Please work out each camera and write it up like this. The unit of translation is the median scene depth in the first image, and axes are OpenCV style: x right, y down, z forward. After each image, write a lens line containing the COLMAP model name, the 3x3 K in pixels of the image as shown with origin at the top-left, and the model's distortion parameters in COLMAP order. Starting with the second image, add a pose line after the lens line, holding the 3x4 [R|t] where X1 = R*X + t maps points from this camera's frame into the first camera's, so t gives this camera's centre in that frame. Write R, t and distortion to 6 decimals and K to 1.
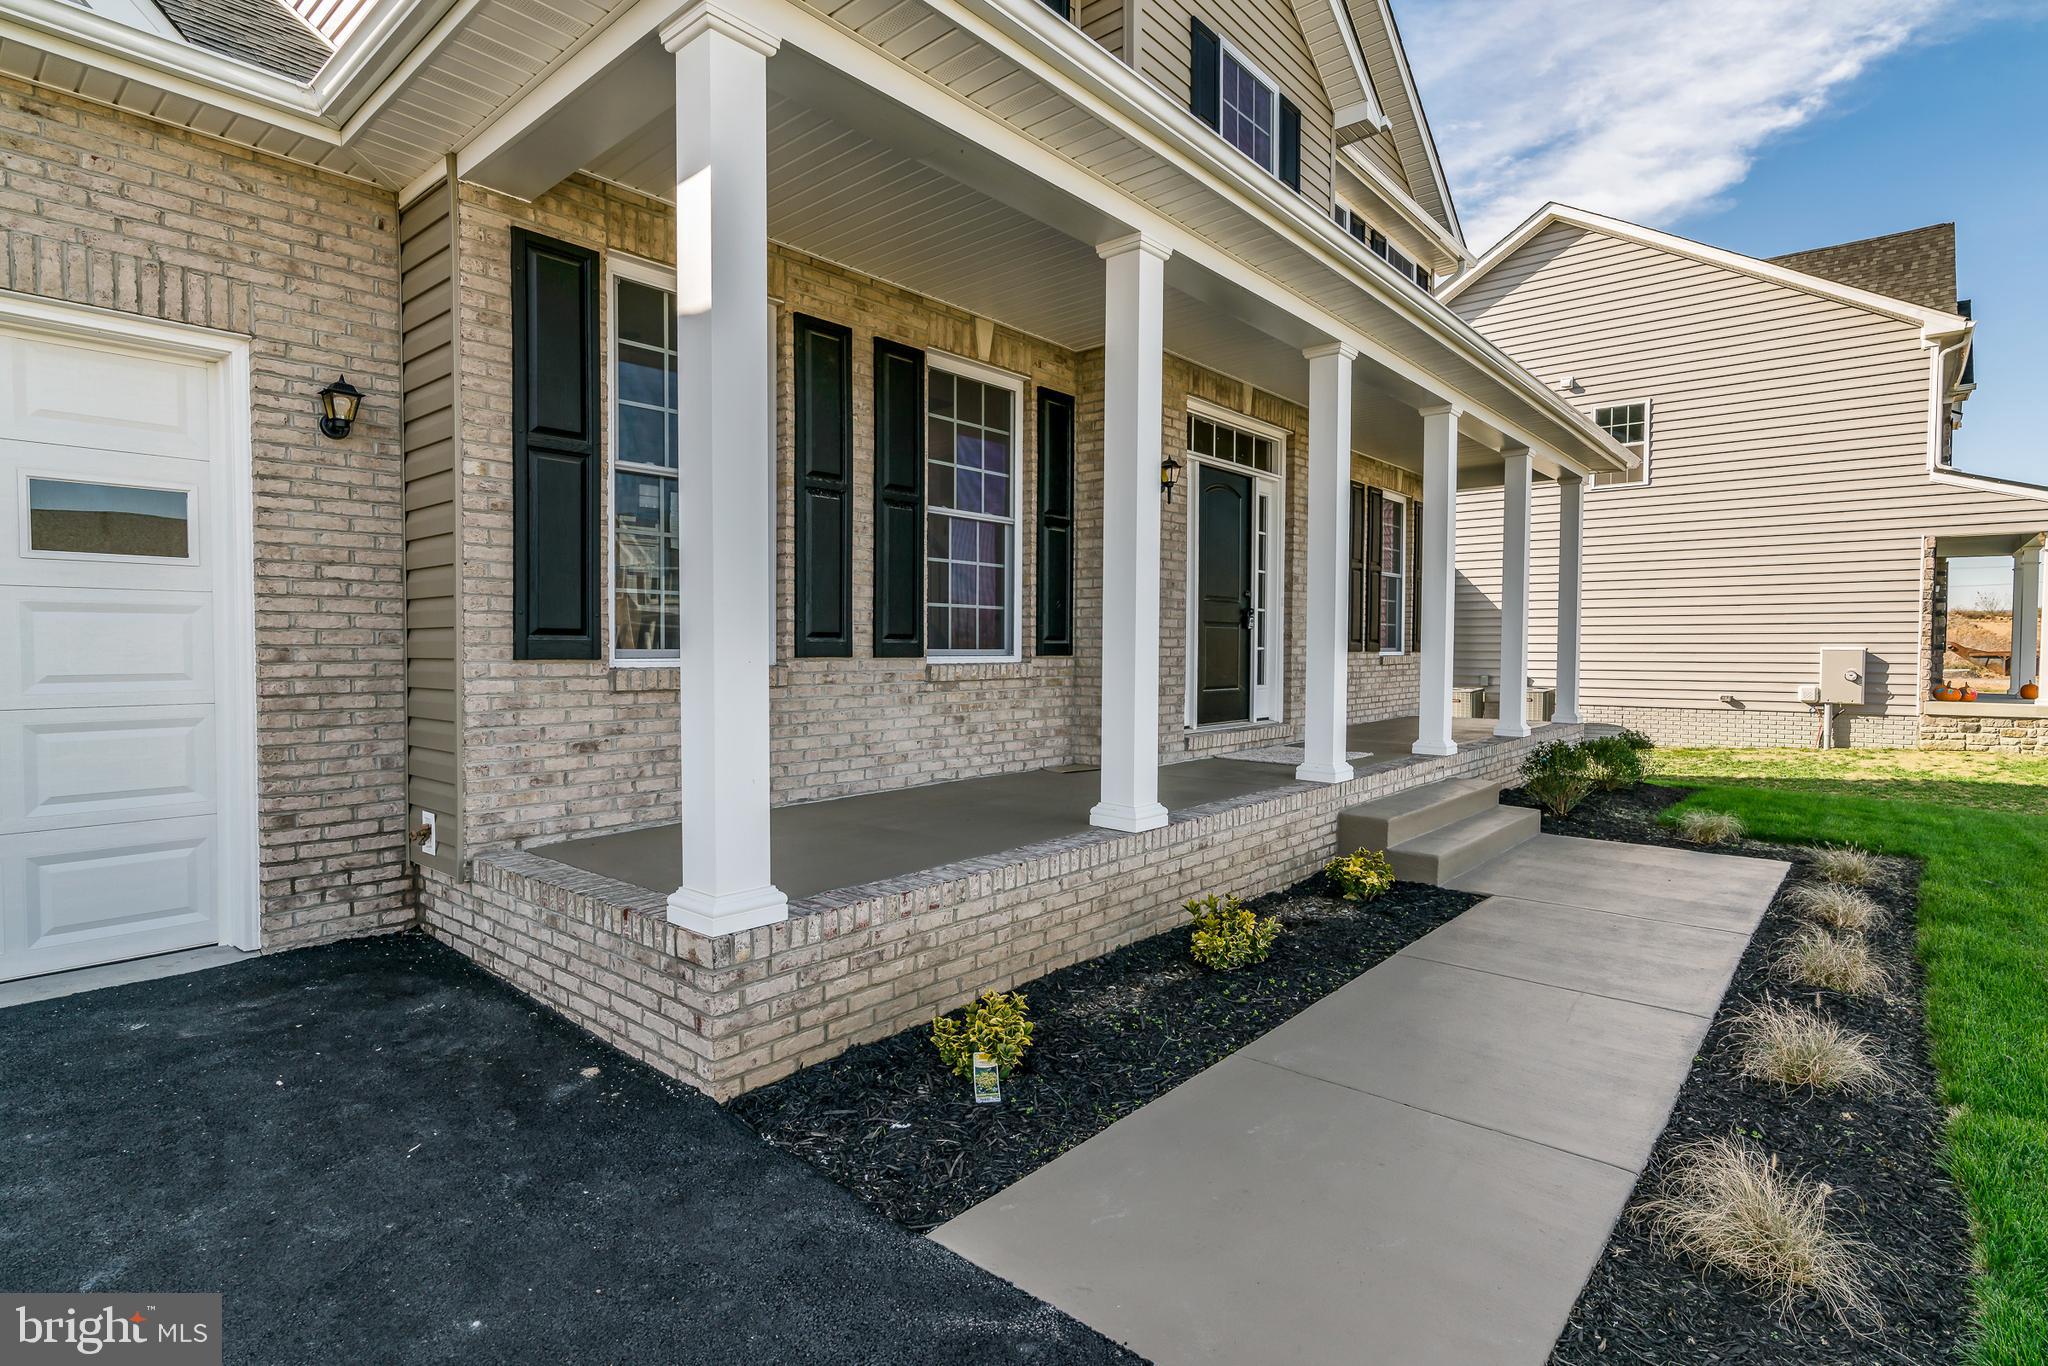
lens RADIAL K [[1003.0, 0, 1024.0], [0, 1003.0, 683.0], [0, 0, 1]] dist [-0.005655, -0.000246]
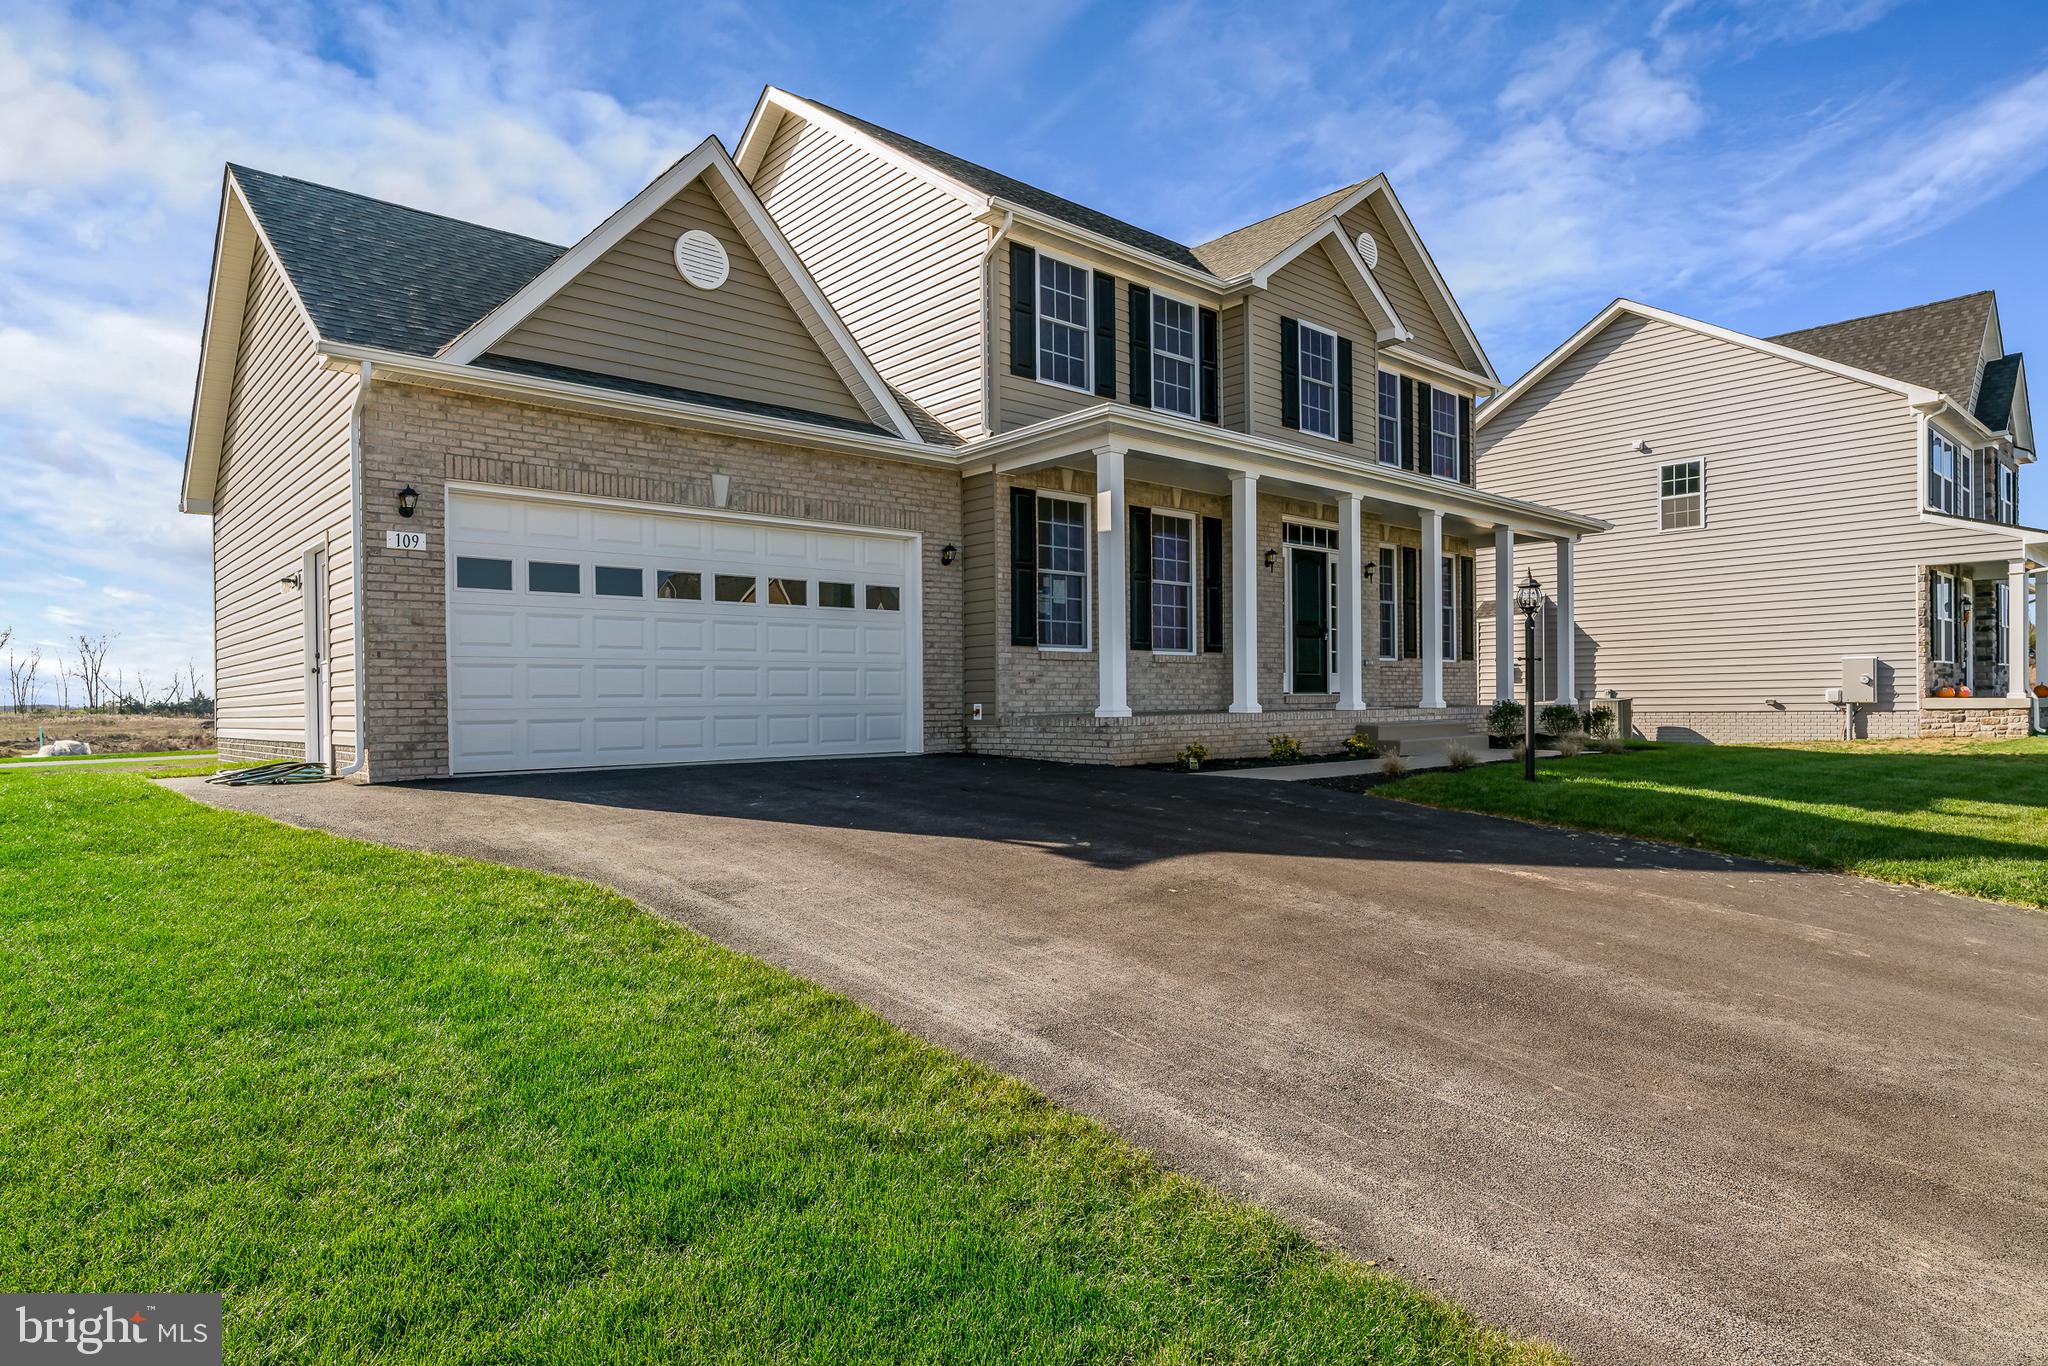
lens RADIAL K [[1092.8, 0, 1068.9], [0, 1092.8, 734.3], [0, 0, 1]] dist [0.001033, 0.000304]
pose [[0.994826, -0.013758, -0.100656, -0.034492], [0.013375, 0.999901, -0.004482, 0.127398], [0.100708, 0.003113, 0.994911, -1.056402]]
